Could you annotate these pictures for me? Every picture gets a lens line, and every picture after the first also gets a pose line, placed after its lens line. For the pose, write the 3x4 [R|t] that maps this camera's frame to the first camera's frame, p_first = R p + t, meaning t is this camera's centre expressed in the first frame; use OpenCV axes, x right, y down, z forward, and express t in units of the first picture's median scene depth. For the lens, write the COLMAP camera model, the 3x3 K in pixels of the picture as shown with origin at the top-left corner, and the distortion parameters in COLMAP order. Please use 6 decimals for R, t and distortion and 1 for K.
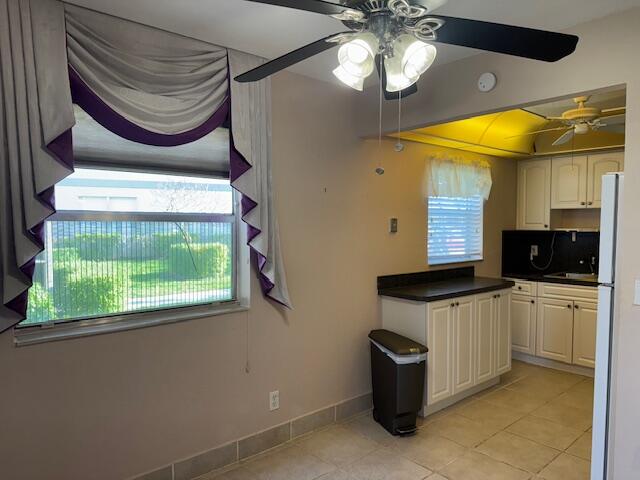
lens RADIAL K [[443.4, 0, 320.9], [0, 443.4, 240.5], [0, 0, 1]] dist [0.051673, -0.048091]
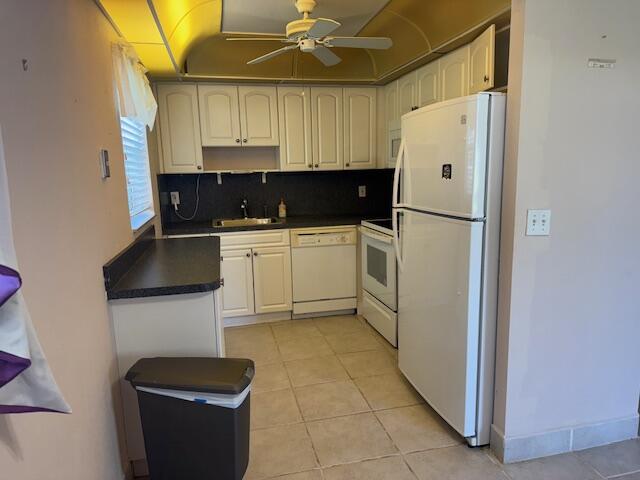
lens RADIAL K [[443.4, 0, 314.7], [0, 443.4, 243.4], [0, 0, 1]] dist [0.051673, -0.048091]
pose [[0.468779, -0.161503, 0.868426, -0.172931], [0.060140, 0.986697, 0.151034, -0.005828], [-0.881266, -0.018575, 0.472256, 0.476535]]
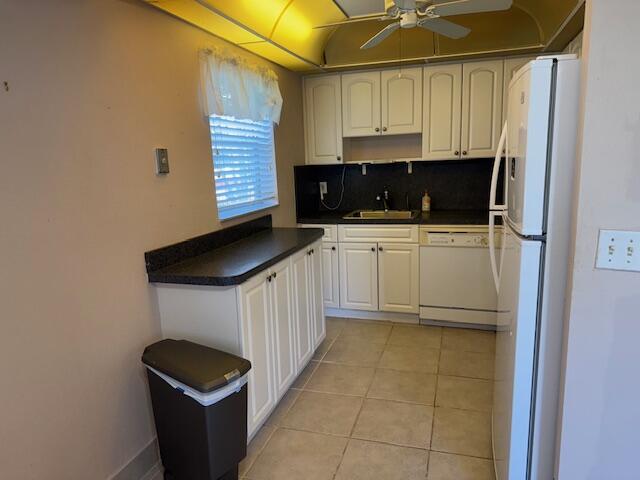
lens RADIAL K [[443.4, 0, 321.4], [0, 443.4, 241.3], [0, 0, 1]] dist [0.051673, -0.048091]
pose [[0.846551, -0.127000, 0.516936, 0.021051], [0.055842, 0.986952, 0.151024, -0.006307], [-0.529371, -0.098983, 0.842596, 0.339330]]
